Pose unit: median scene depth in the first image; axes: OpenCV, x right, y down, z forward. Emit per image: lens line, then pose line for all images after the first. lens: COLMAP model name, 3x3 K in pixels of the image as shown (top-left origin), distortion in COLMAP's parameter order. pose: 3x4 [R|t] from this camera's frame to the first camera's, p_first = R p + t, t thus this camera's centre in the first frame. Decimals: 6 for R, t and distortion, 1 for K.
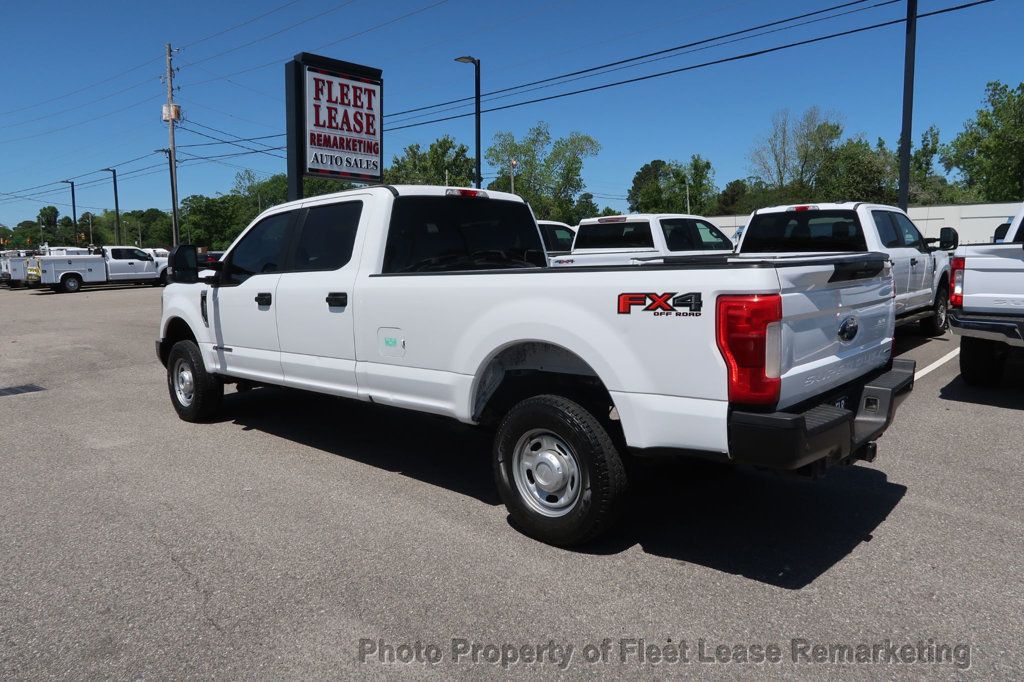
lens RADIAL K [[709.4, 0, 510.5], [0, 709.4, 348.0], [0, 0, 1]] dist [-0.028135, 0.006531]
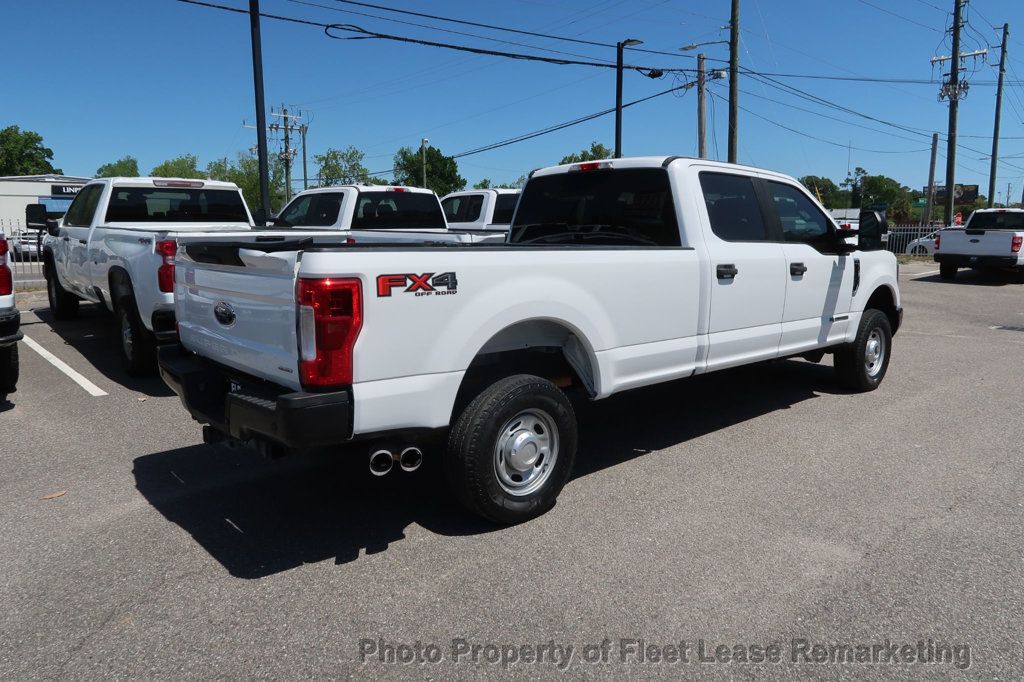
lens RADIAL K [[709.4, 0, 512.2], [0, 709.4, 343.0], [0, 0, 1]] dist [-0.028135, 0.006531]
pose [[0.046036, -0.147598, 0.987975, -0.380341], [0.129780, 0.981525, 0.140587, -0.048643], [-0.990473, 0.121748, 0.064341, 0.404803]]
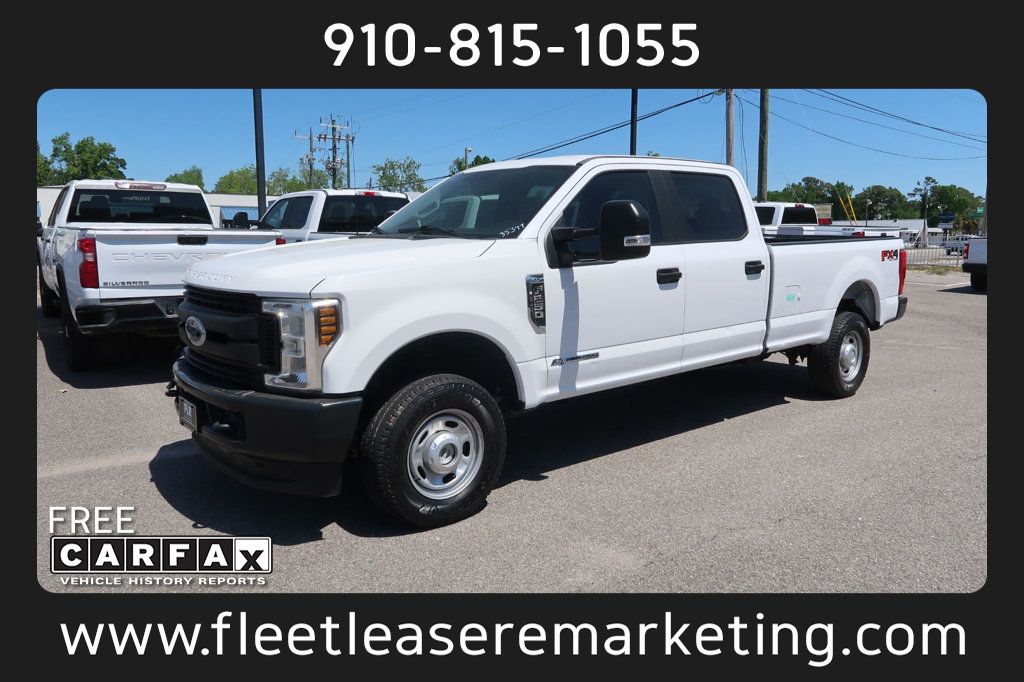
lens RADIAL K [[709.4, 0, 511.0], [0, 709.4, 341.8], [0, 0, 1]] dist [-0.028135, 0.006531]
pose [[0.127810, -0.131365, 0.983060, -0.371029], [0.122715, 0.985668, 0.115759, -0.034467], [-0.984178, 0.105841, 0.142098, 0.331848]]
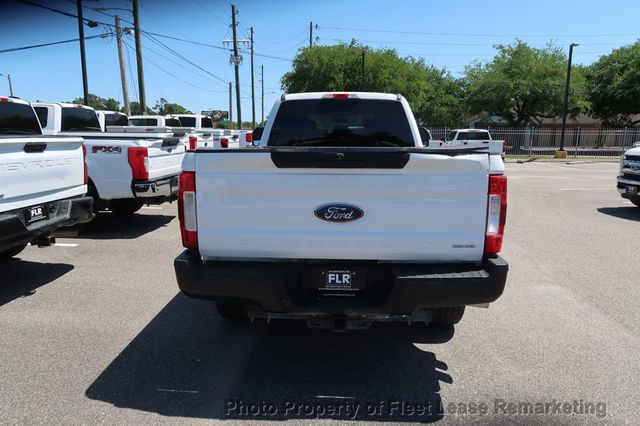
lens RADIAL K [[443.3, 0, 322.8], [0, 443.3, 211.9], [0, 0, 1]] dist [-0.028135, 0.006531]
pose [[-0.683501, -0.115953, 0.720681, -0.283000], [0.096234, 0.964371, 0.246430, -0.074351], [-0.723578, 0.237789, -0.647990, 0.591478]]
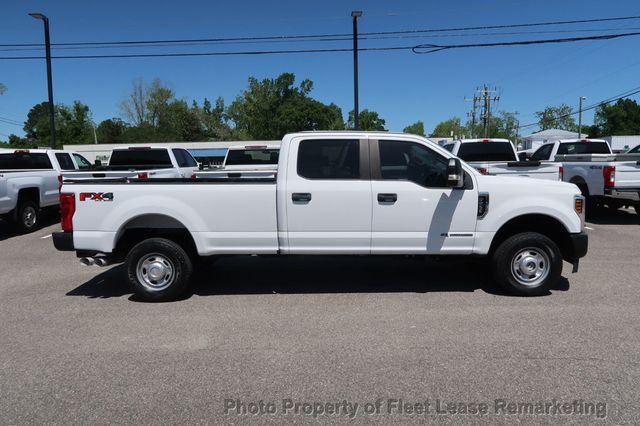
lens RADIAL K [[443.3, 0, 318.6], [0, 443.3, 214.7], [0, 0, 1]] dist [-0.028135, 0.006531]
pose [[0.707986, -0.080937, 0.701573, -0.306173], [0.098726, 0.994999, 0.015160, -0.018848], [-0.699291, 0.058530, 0.712437, 0.122744]]
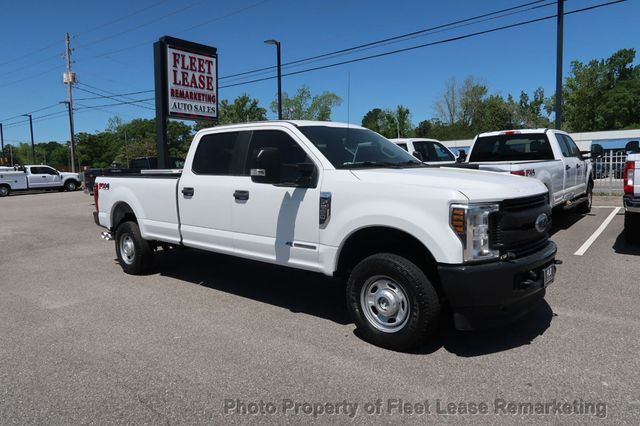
lens RADIAL K [[443.3, 0, 319.4], [0, 443.3, 216.4], [0, 0, 1]] dist [-0.028135, 0.006531]
pose [[0.996843, -0.022571, 0.076123, -0.042795], [0.024247, 0.999482, -0.021158, -0.001991], [-0.075606, 0.022936, 0.996874, 0.035437]]
